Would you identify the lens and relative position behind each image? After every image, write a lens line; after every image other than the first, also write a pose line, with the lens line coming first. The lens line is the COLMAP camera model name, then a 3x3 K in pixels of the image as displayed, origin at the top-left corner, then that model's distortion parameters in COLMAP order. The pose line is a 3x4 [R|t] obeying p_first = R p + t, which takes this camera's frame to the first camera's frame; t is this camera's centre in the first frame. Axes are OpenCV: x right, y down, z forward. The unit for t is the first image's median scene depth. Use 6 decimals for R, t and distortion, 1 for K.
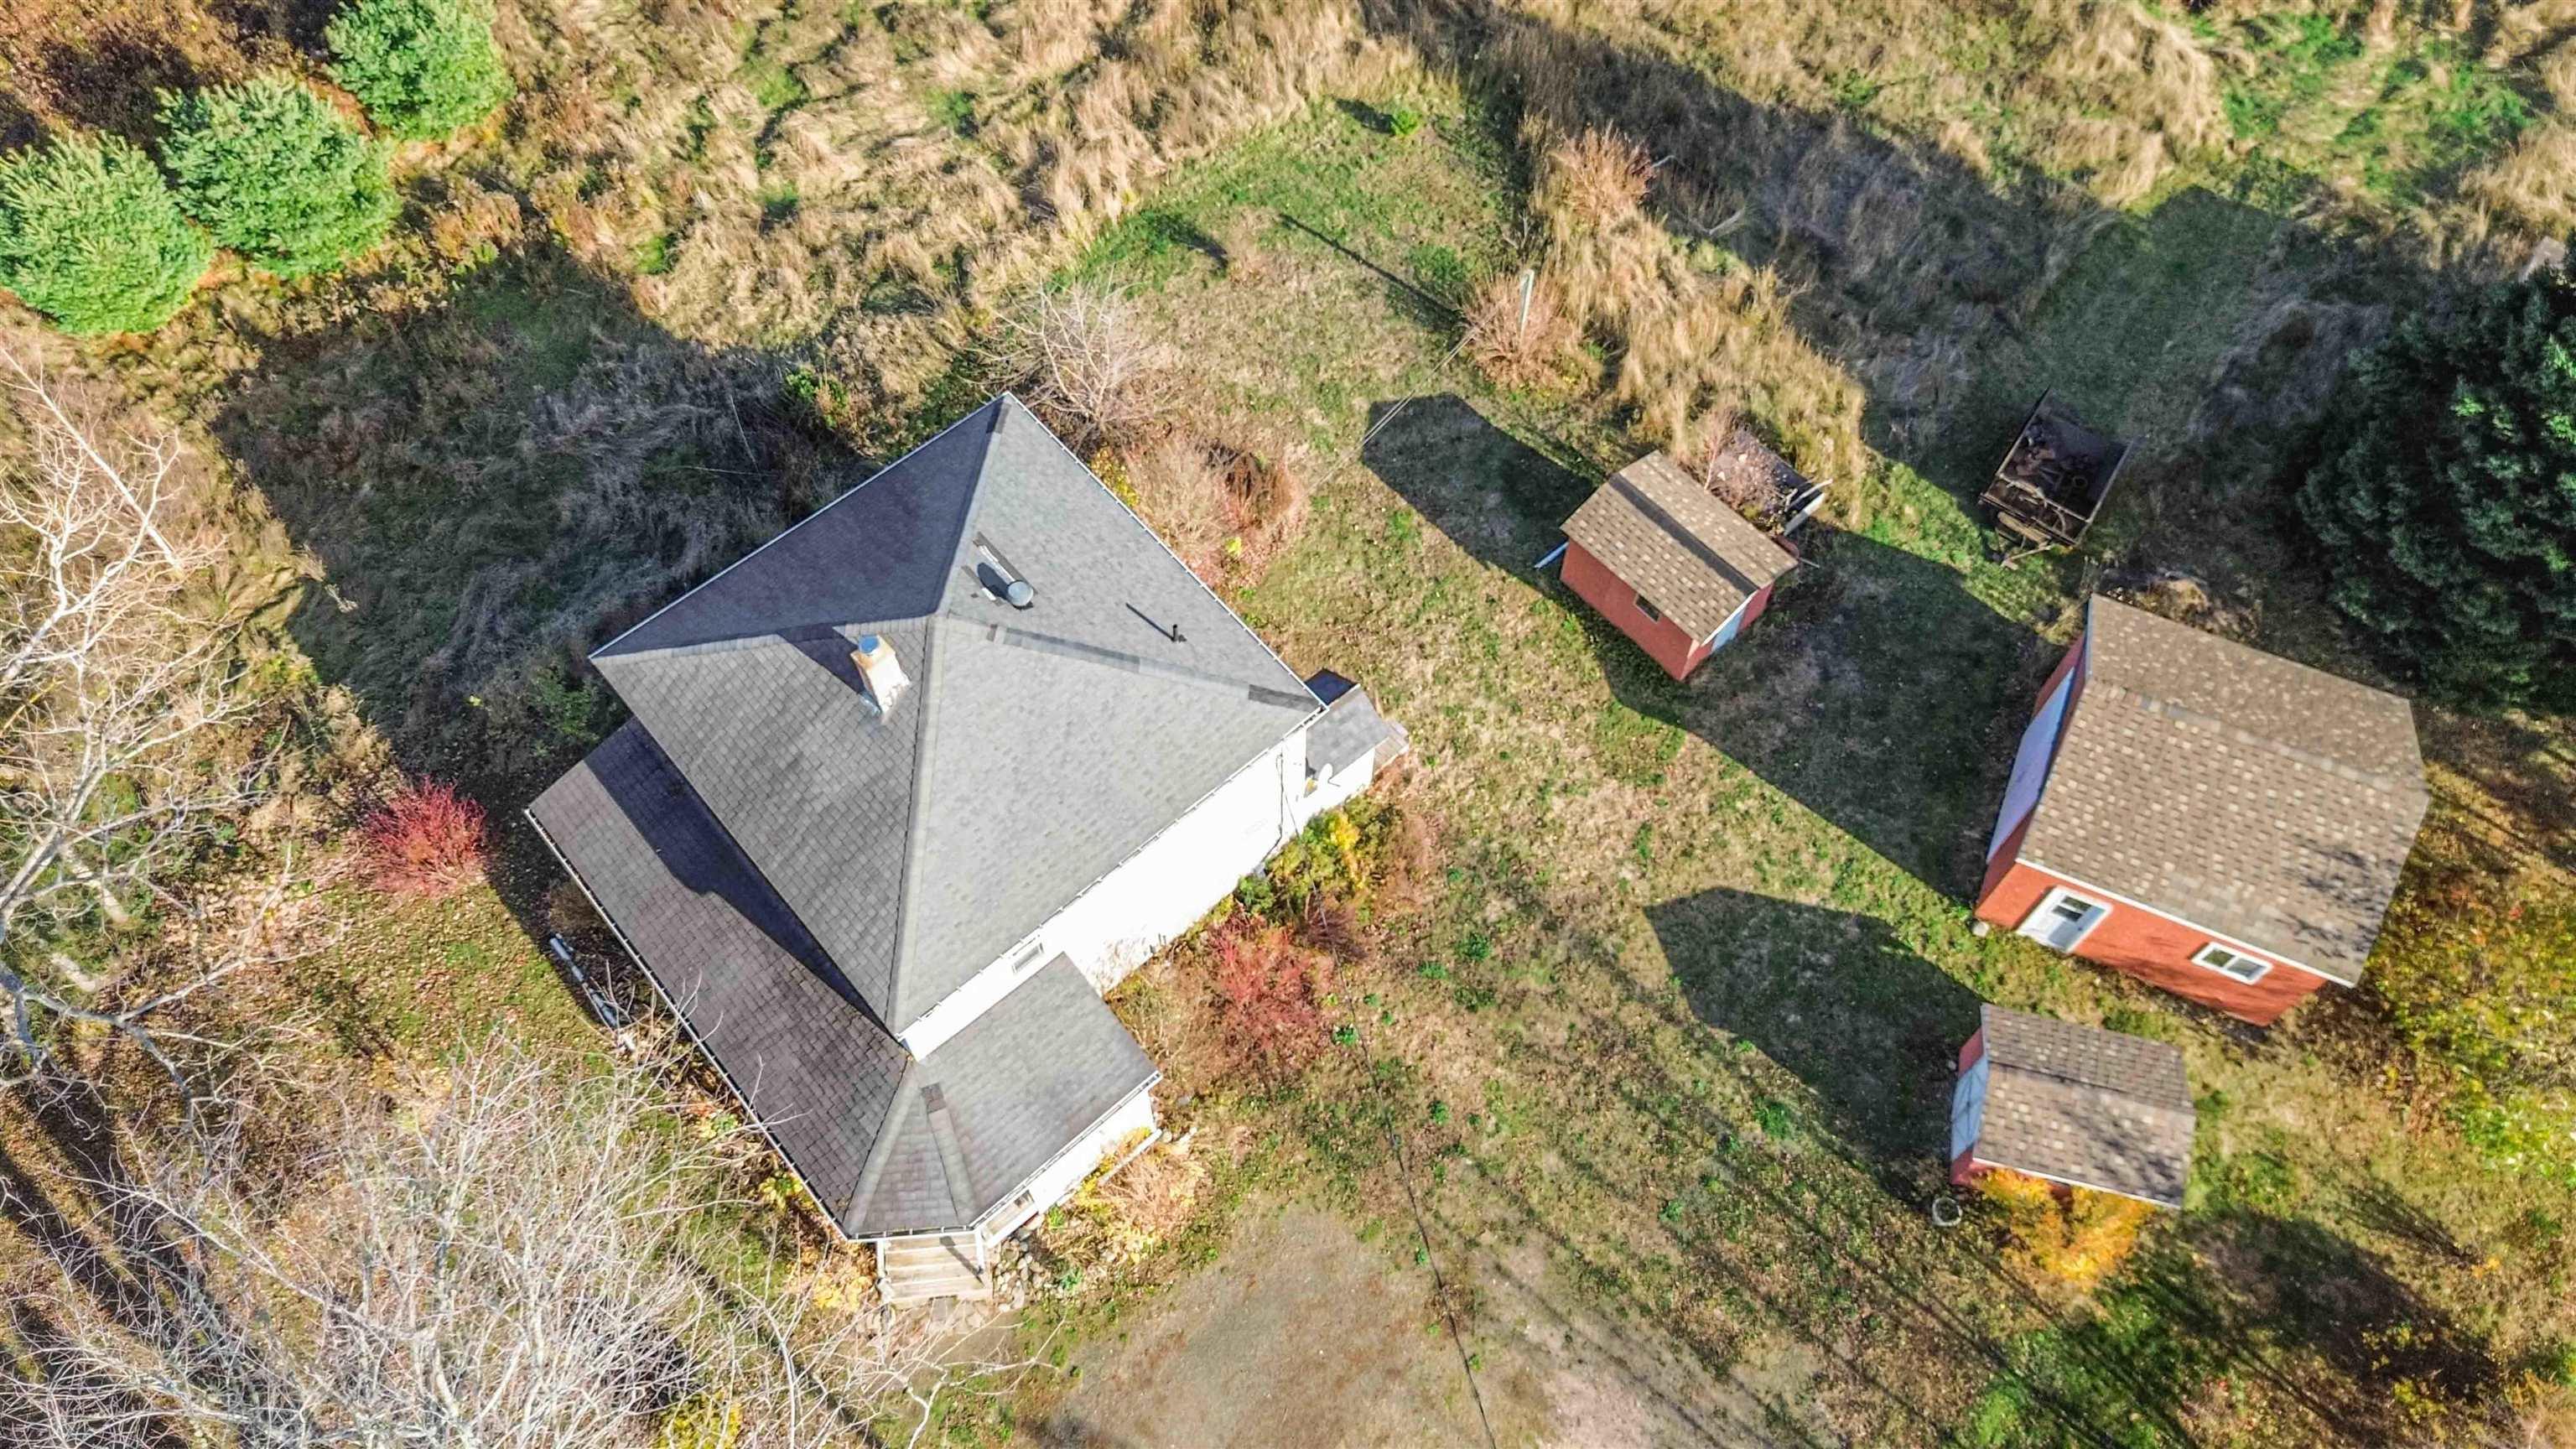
lens RADIAL K [[1766.6, 0, 1288.0], [0, 1766.6, 724.5], [0, 0, 1]] dist [0.003633, 0.000169]
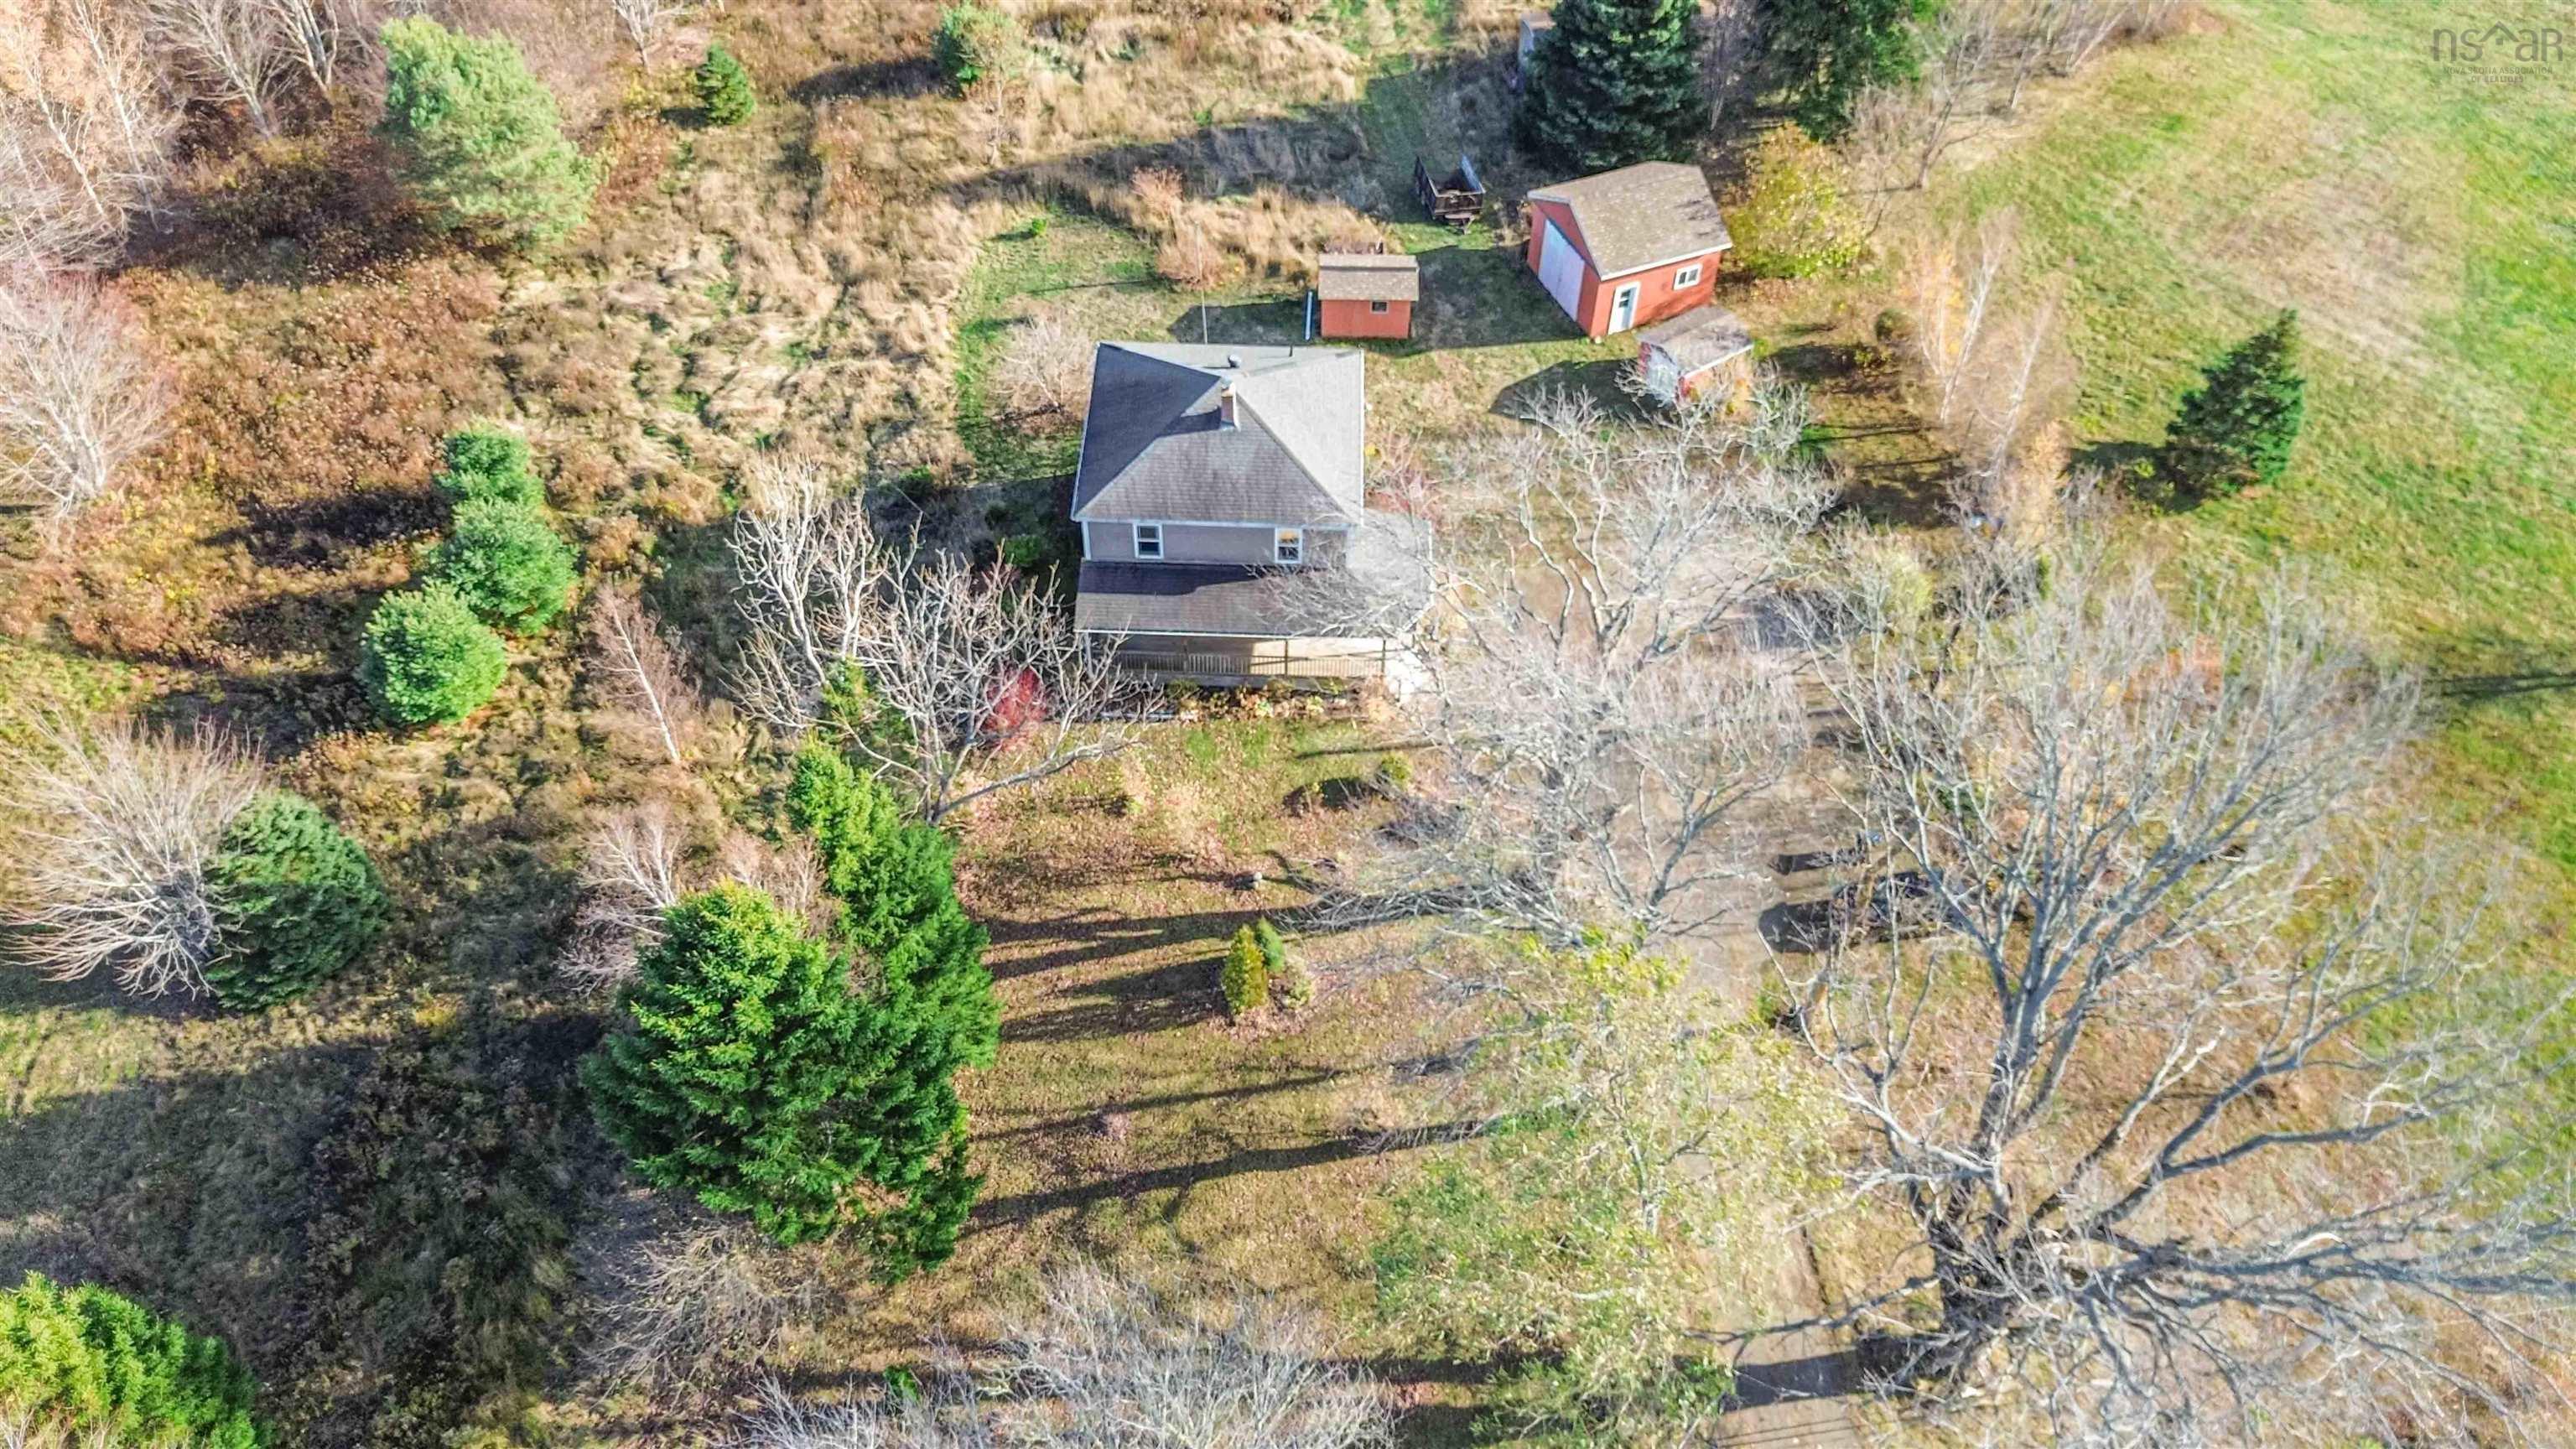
lens RADIAL K [[1766.6, 0, 1288.0], [0, 1766.6, 724.5], [0, 0, 1]] dist [0.003633, 0.000169]
pose [[0.679347, -0.553217, 0.482118, -0.873657], [0.638547, 0.769397, -0.016907, 0.211678], [-0.361587, 0.319341, 0.875943, -0.422489]]
